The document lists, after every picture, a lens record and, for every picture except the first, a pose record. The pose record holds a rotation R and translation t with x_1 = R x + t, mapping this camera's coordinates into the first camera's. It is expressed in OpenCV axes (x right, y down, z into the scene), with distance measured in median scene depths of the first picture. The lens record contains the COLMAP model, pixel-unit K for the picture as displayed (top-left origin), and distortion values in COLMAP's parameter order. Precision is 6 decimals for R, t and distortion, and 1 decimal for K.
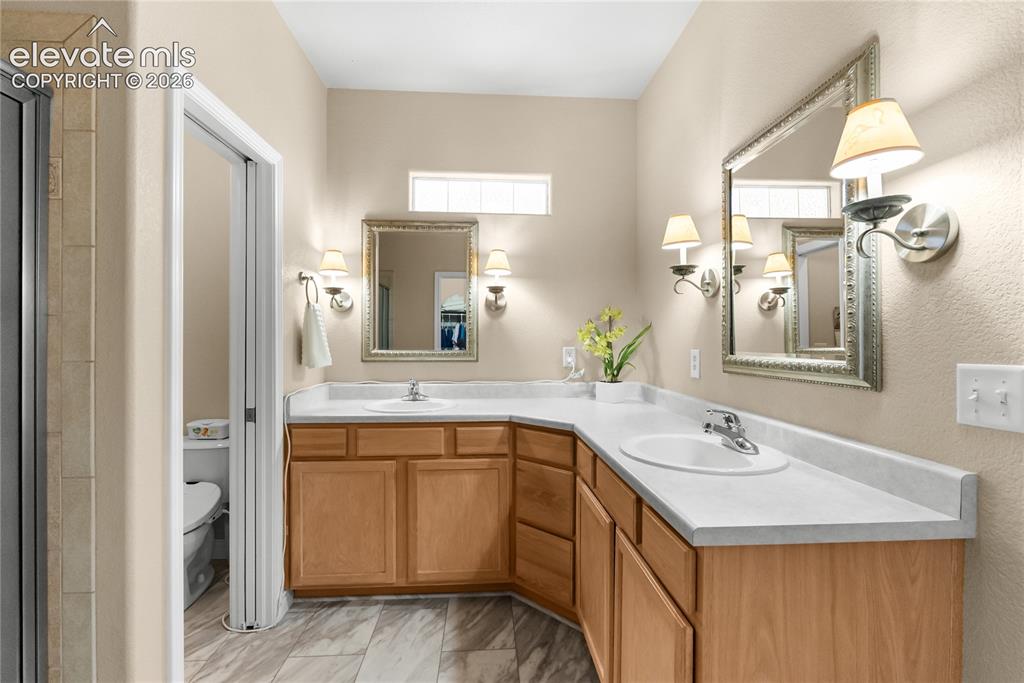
lens RADIAL K [[456.0, 0, 510.7], [0, 456.0, 340.5], [0, 0, 1]] dist [-0.002612, 0.000571]
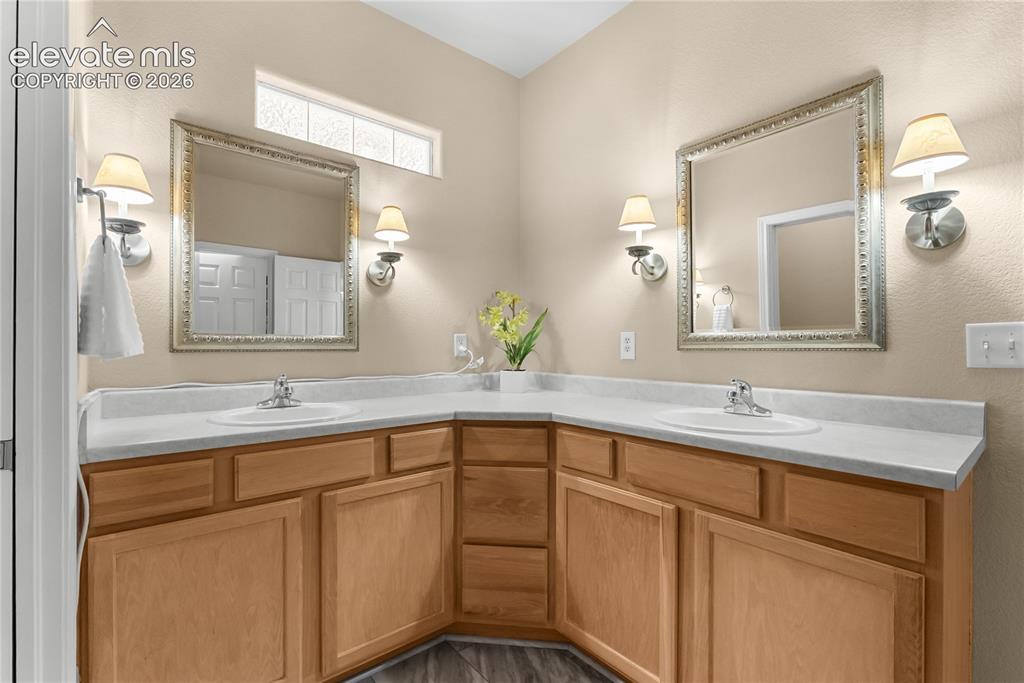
lens RADIAL K [[456.0, 0, 510.3], [0, 456.0, 344.0], [0, 0, 1]] dist [-0.002612, 0.000571]
pose [[0.809090, 0.002605, 0.587679, -0.394867], [0.001400, 0.999979, -0.006360, 0.050413], [-0.587683, 0.005969, 0.809069, 0.301114]]
